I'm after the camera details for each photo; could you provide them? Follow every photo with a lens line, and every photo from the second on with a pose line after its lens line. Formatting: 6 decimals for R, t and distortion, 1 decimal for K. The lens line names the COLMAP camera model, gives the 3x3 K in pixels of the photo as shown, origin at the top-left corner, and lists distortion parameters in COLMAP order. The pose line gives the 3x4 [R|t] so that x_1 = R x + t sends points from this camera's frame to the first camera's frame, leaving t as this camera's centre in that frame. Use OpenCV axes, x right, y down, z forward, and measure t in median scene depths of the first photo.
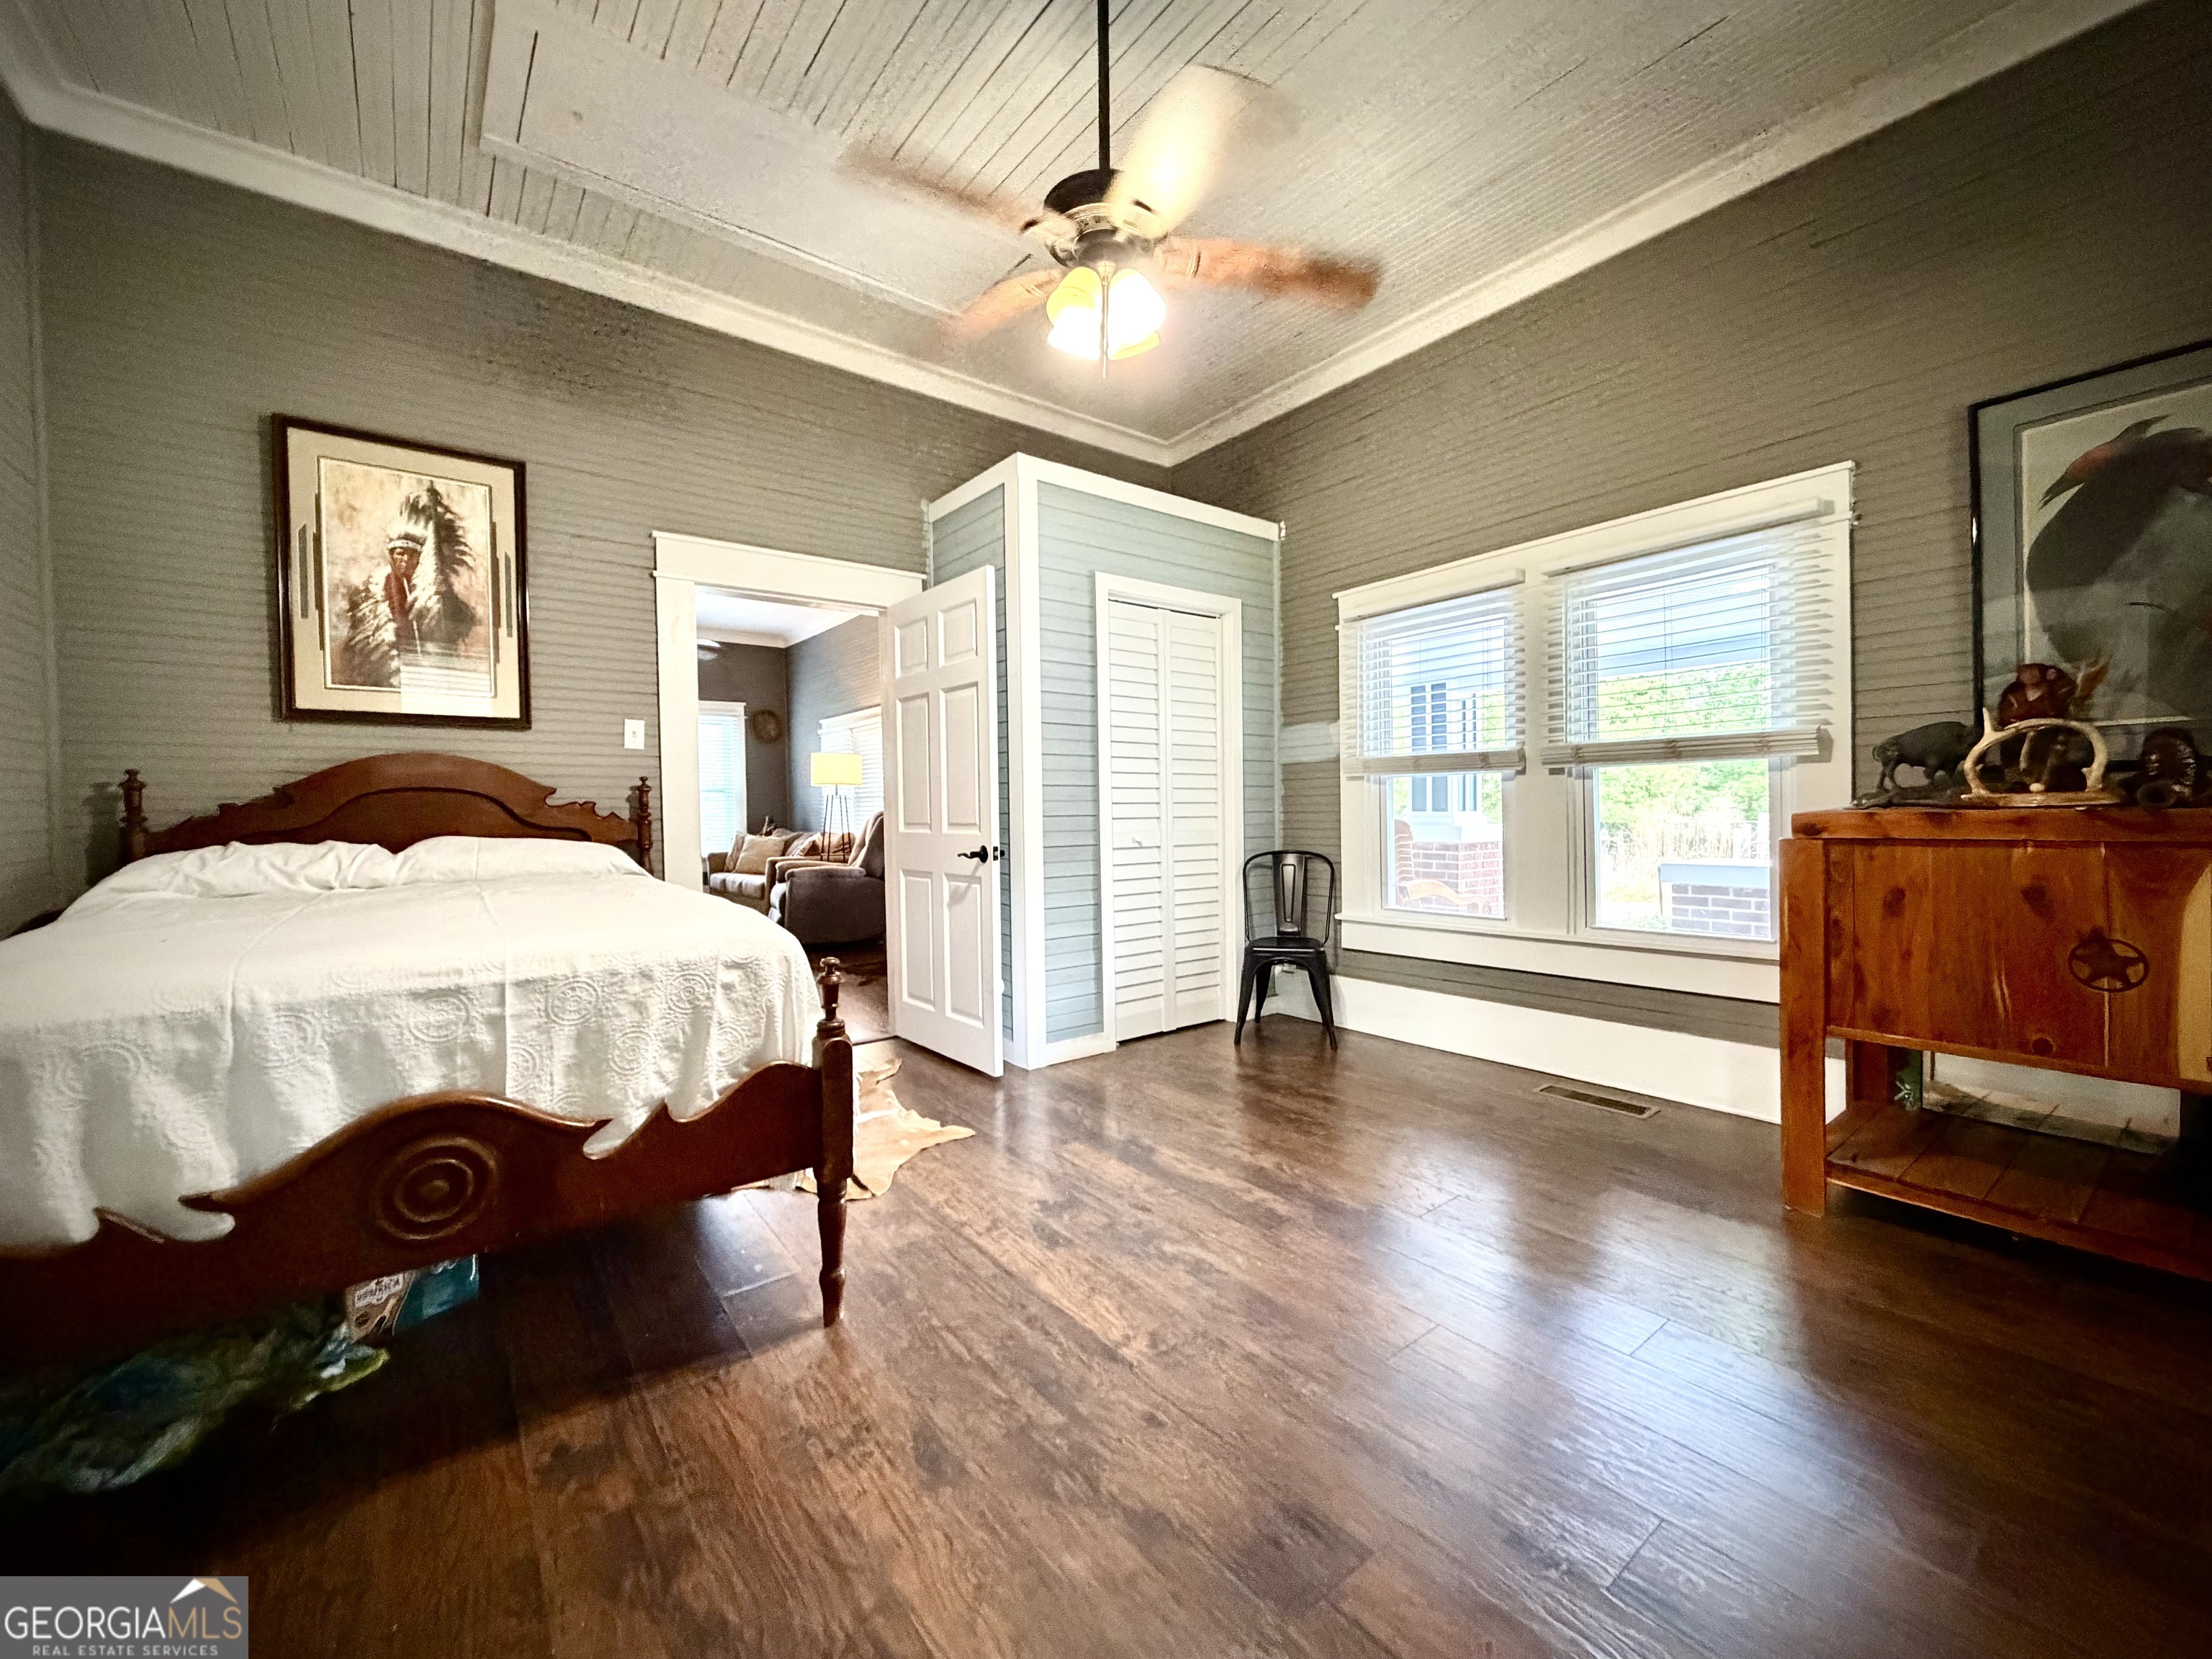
lens RADIAL K [[882.6, 0, 1105.2], [0, 882.6, 820.9], [0, 0, 1]] dist [0.000341, -0.000242]
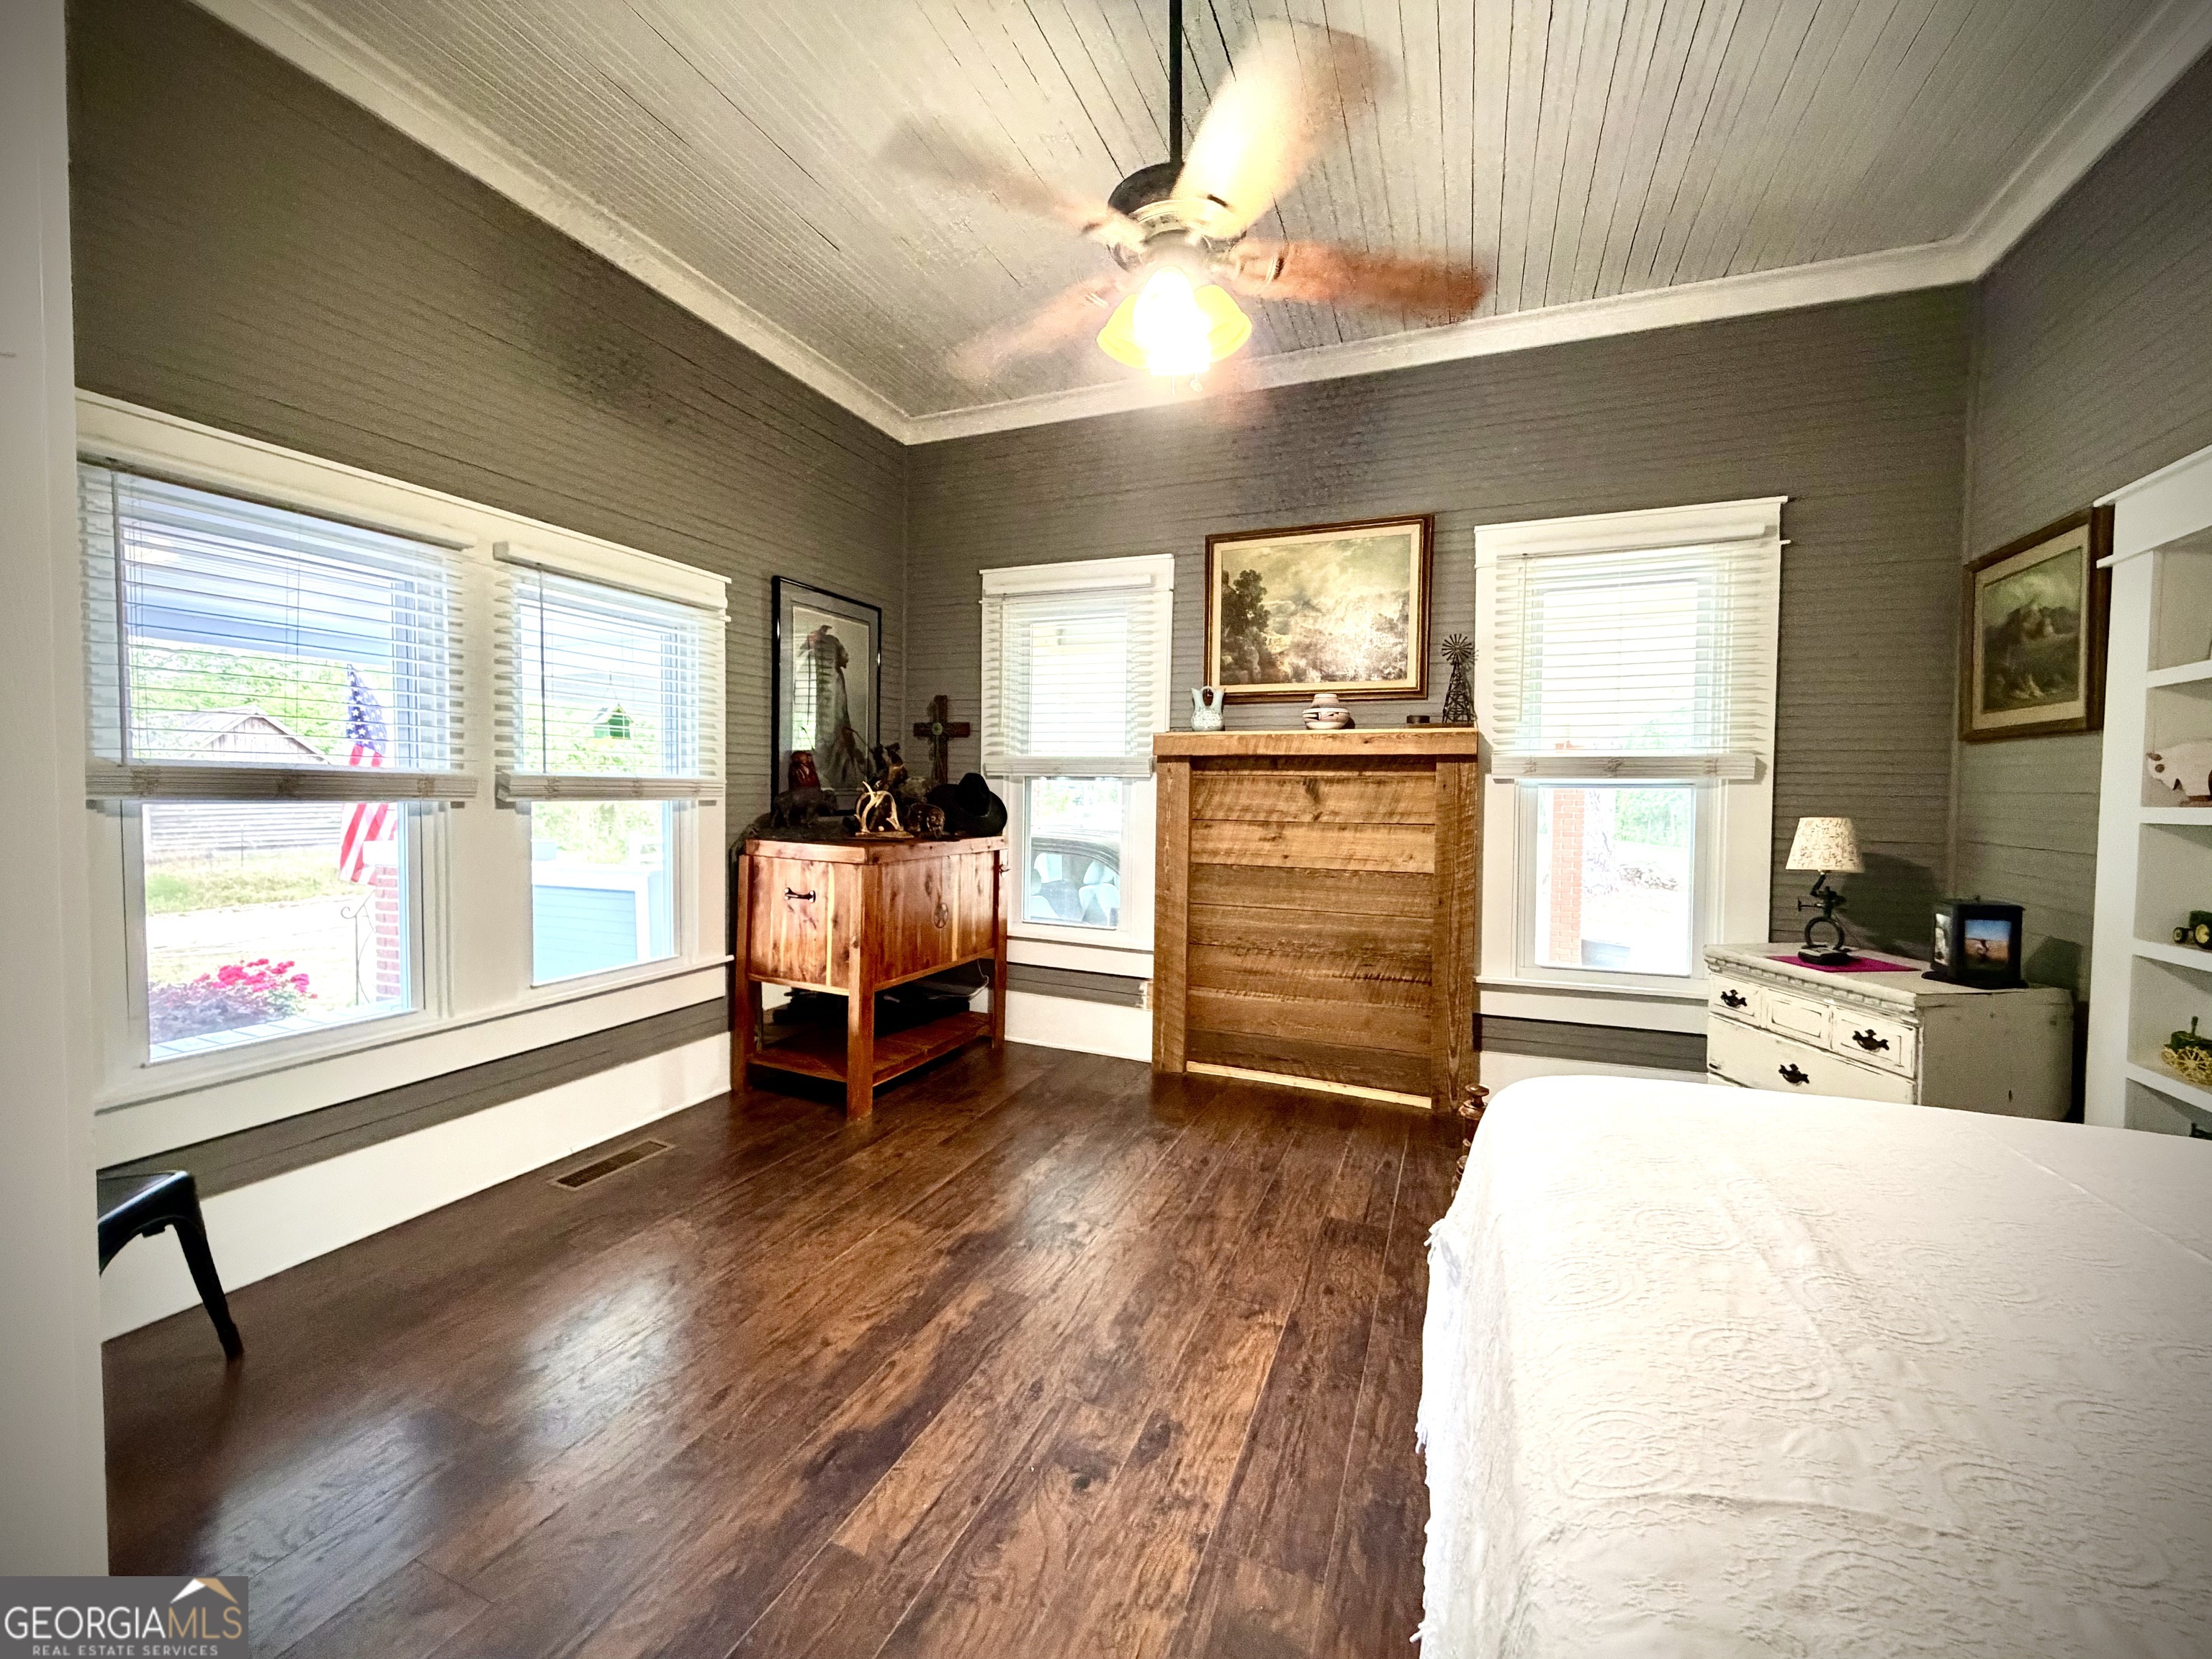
lens RADIAL K [[882.6, 0, 1097.4], [0, 882.6, 828.7], [0, 0, 1]] dist [0.000341, -0.000242]
pose [[-0.495750, -0.024175, 0.868129, -0.564801], [0.005939, 0.999495, 0.031225, -0.070693], [-0.868445, 0.020635, -0.495355, 1.153331]]
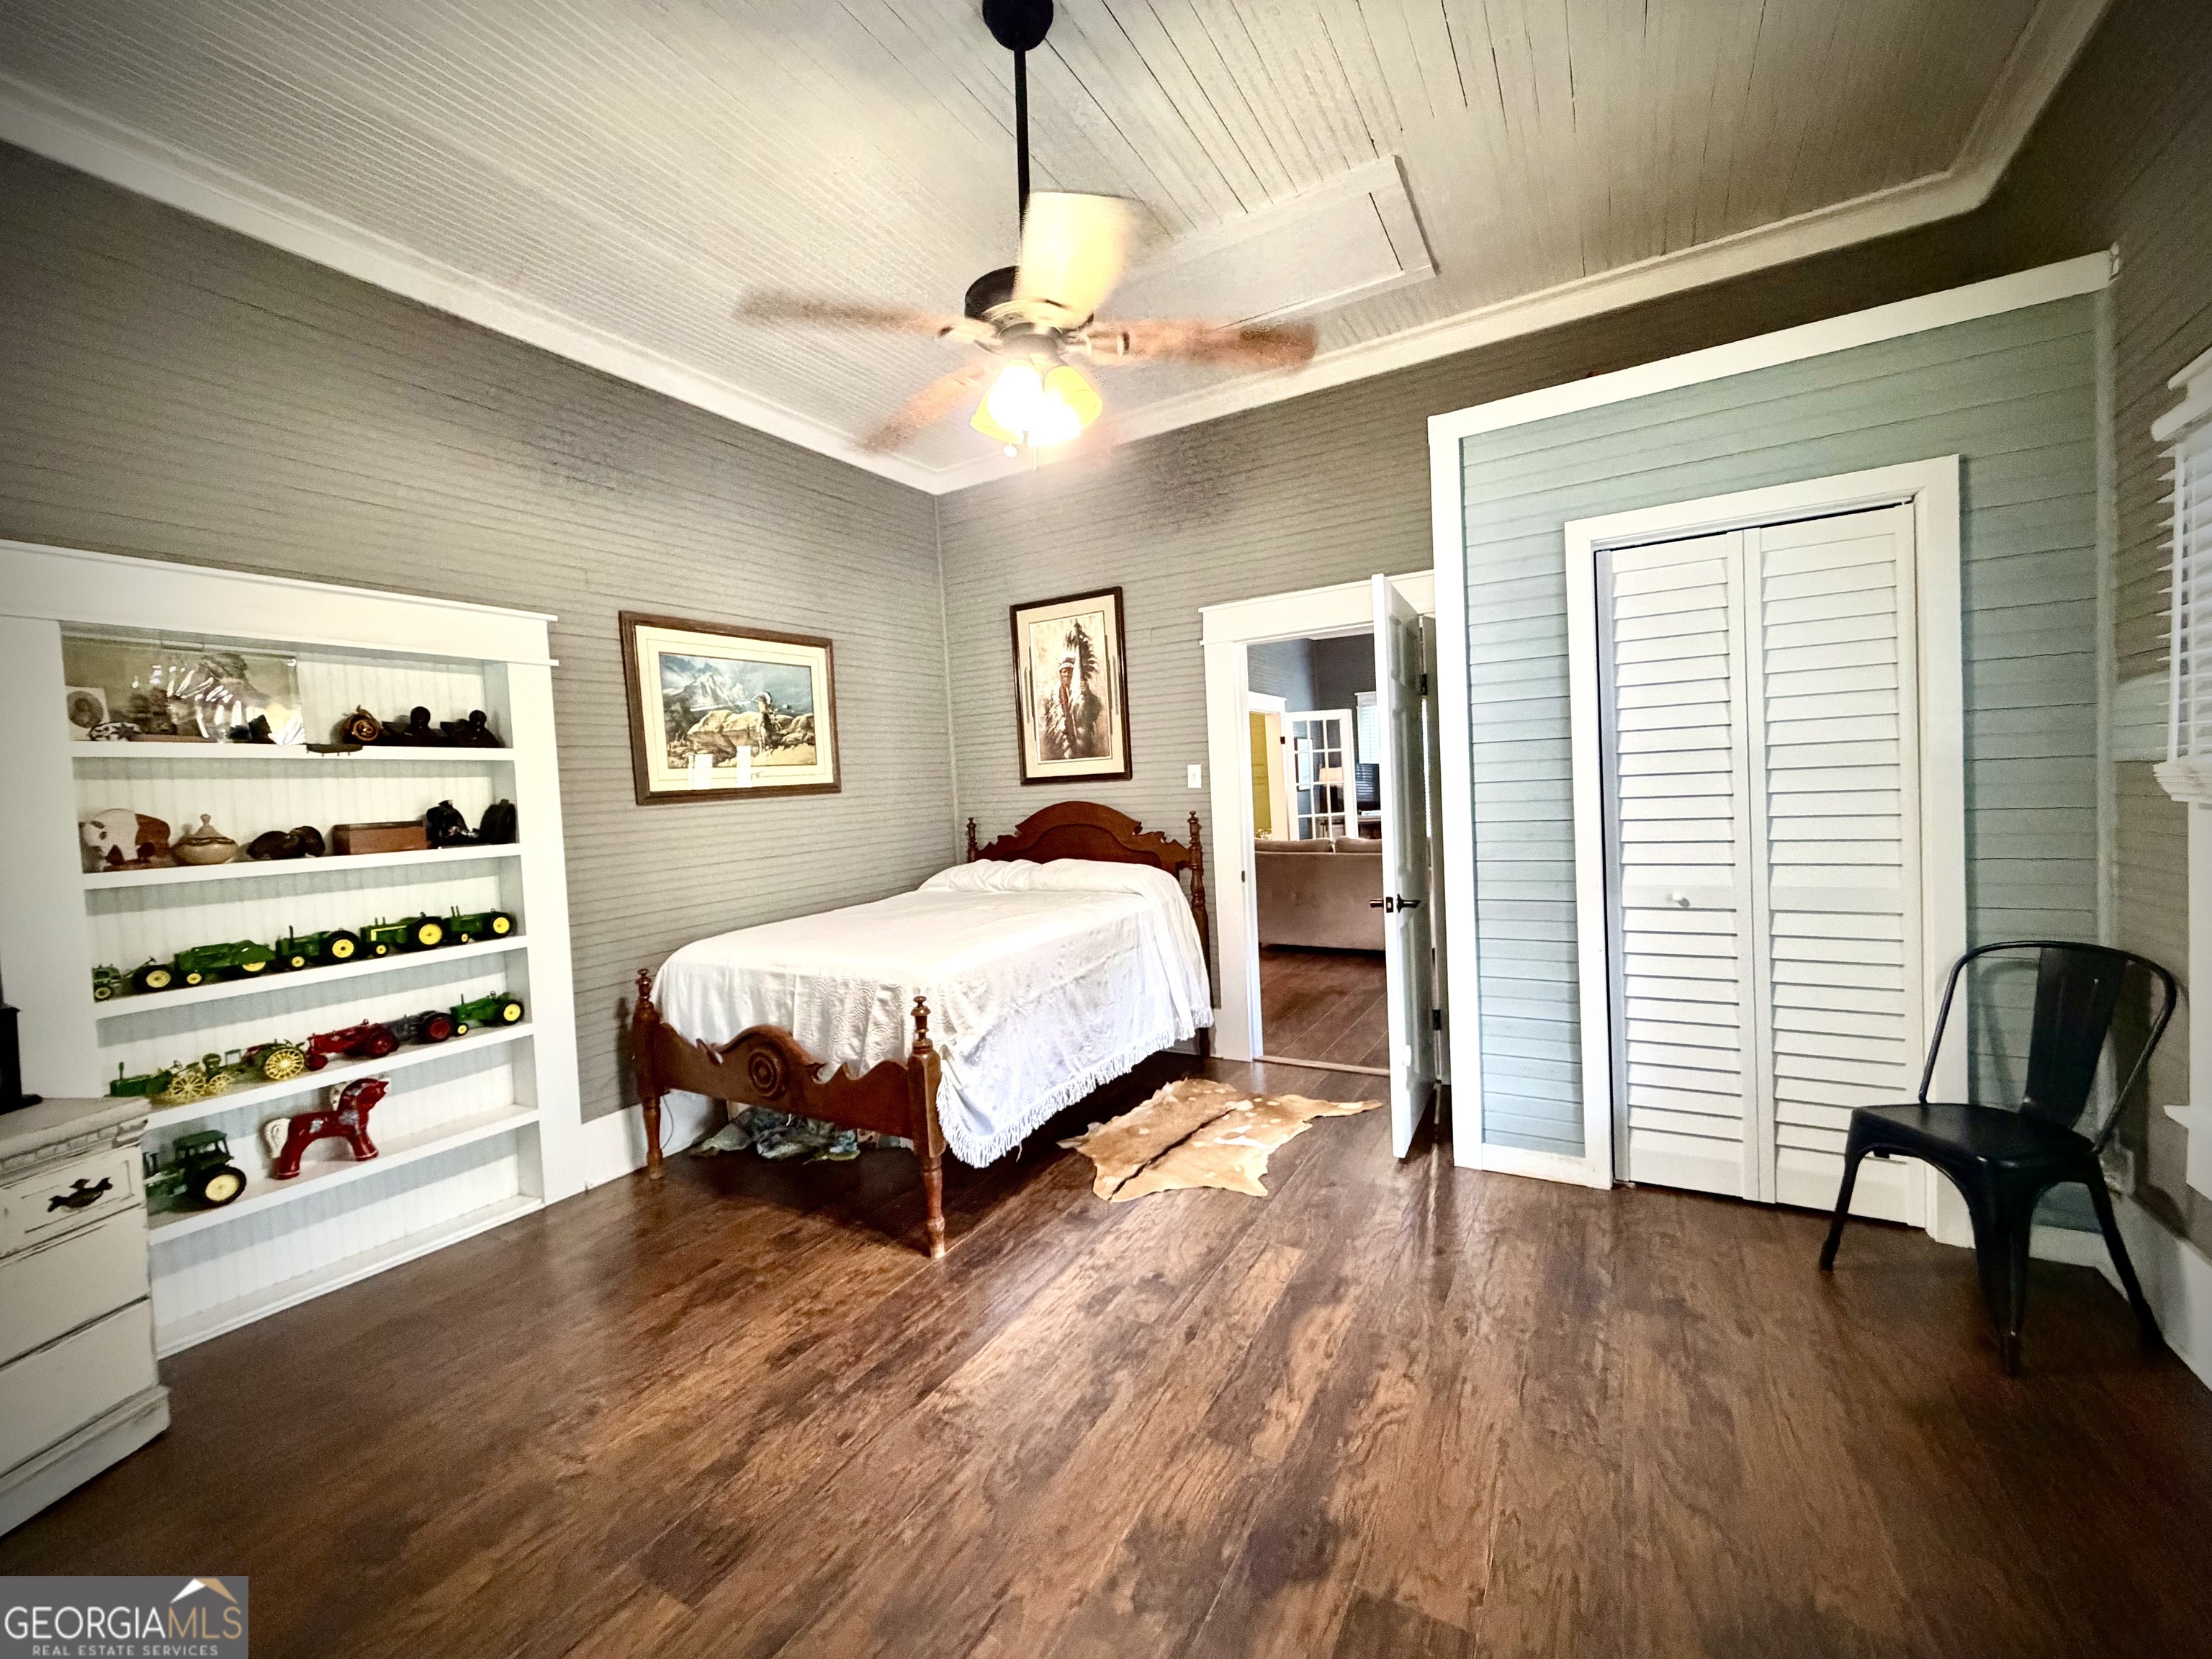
lens RADIAL K [[882.6, 0, 1100.1], [0, 882.6, 818.9], [0, 0, 1]] dist [0.000341, -0.000242]
pose [[0.373018, 0.023375, -0.927530, 0.727182], [0.030132, 0.998850, 0.037290, -0.111790], [0.927335, -0.041858, 0.371884, 0.517534]]
